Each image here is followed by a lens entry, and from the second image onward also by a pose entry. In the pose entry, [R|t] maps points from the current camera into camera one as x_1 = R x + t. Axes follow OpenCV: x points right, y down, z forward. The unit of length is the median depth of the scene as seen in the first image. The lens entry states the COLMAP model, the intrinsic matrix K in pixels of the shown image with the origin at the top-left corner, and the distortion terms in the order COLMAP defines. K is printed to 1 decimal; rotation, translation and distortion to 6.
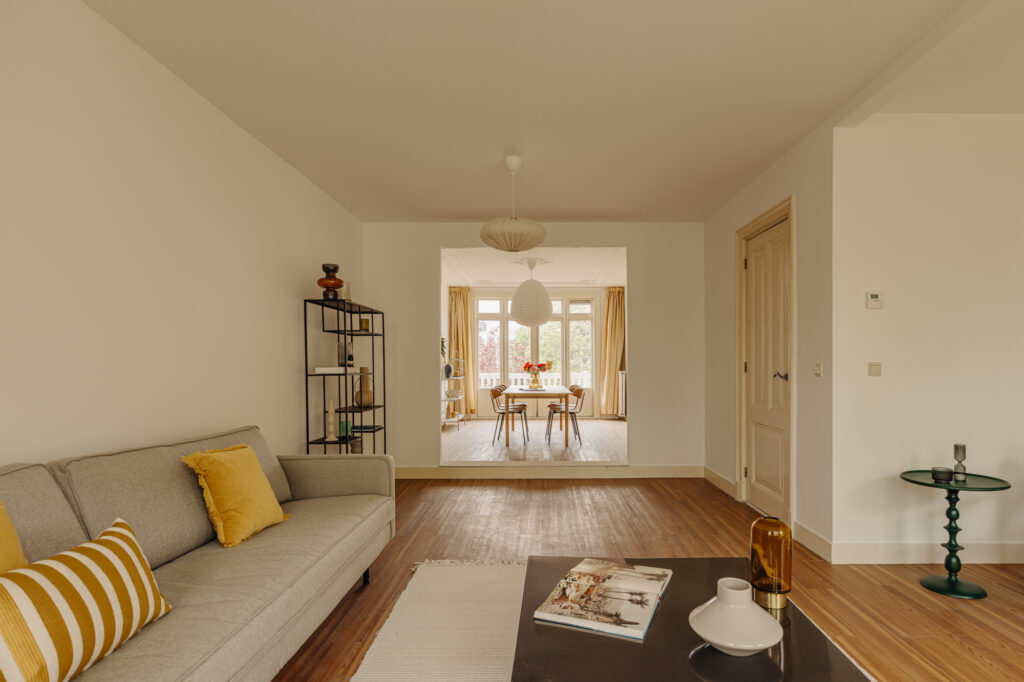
lens RADIAL K [[585.2, 0, 512.2], [0, 585.2, 369.9], [0, 0, 1]] dist [0.000105, 0.000040]
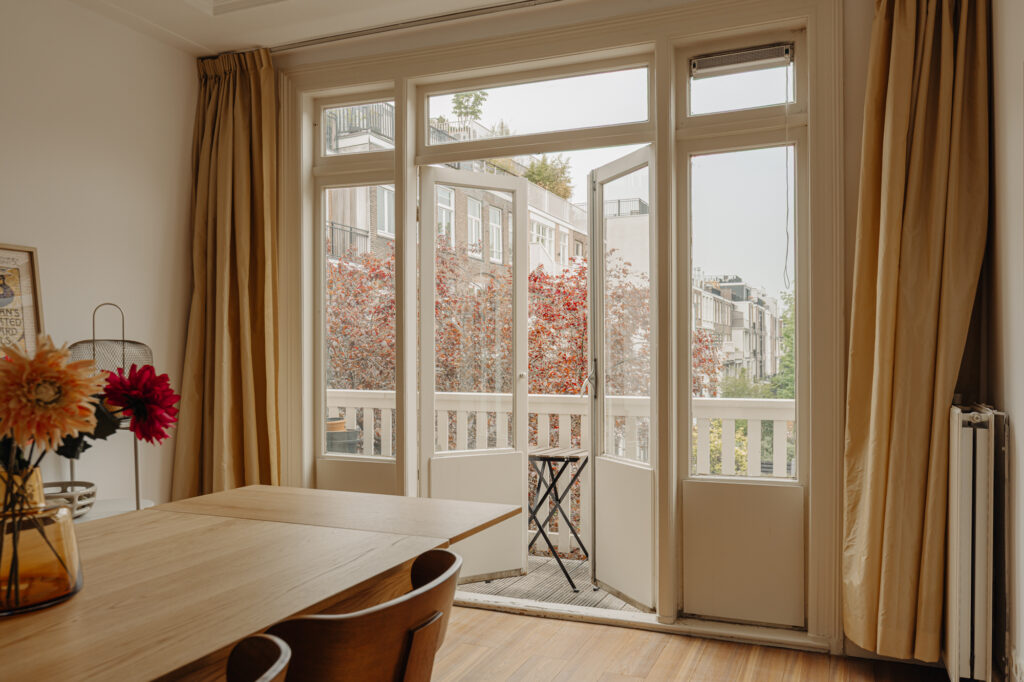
lens RADIAL K [[804.8, 0, 511.7], [0, 804.8, 355.3], [0, 0, 1]] dist [-0.001859, -0.002192]
pose [[0.940719, 0.001818, -0.339183, 0.140746], [-0.004037, 0.999975, -0.005838, -0.011113], [0.339164, 0.006861, 0.940702, 0.734250]]
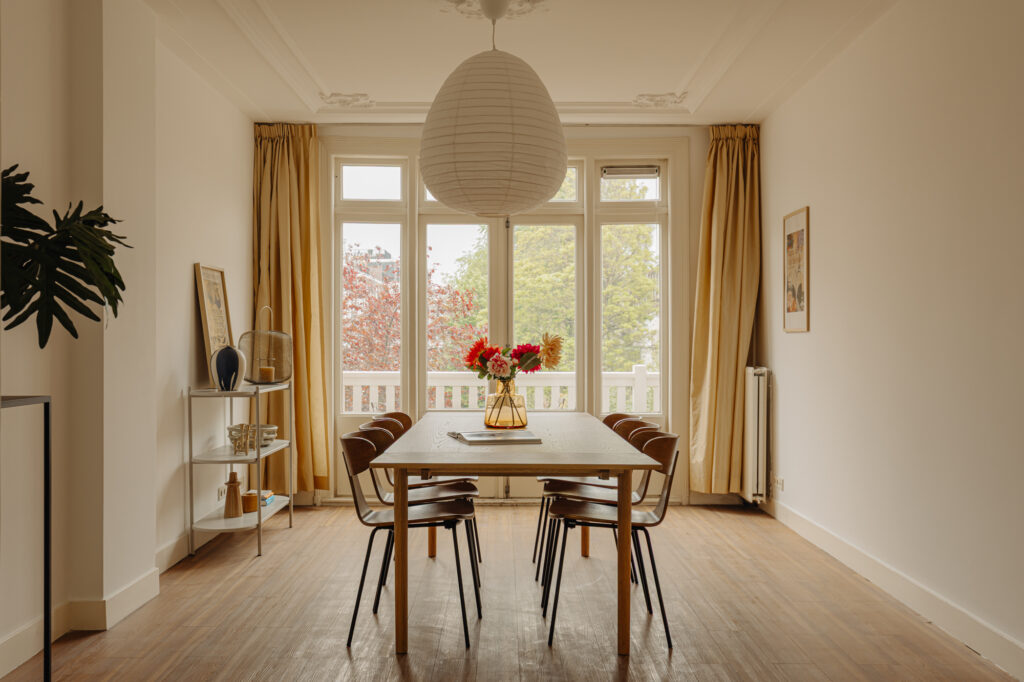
lens RADIAL K [[1027.7, 0, 512.0], [0, 1027.7, 341.0], [0, 0, 1]] dist [0.001212, 0.000084]
pose [[0.998437, 0.003811, 0.055755, 0.011623], [-0.003054, 0.999902, -0.013652, -0.005074], [-0.055802, 0.013460, 0.998351, 0.402211]]
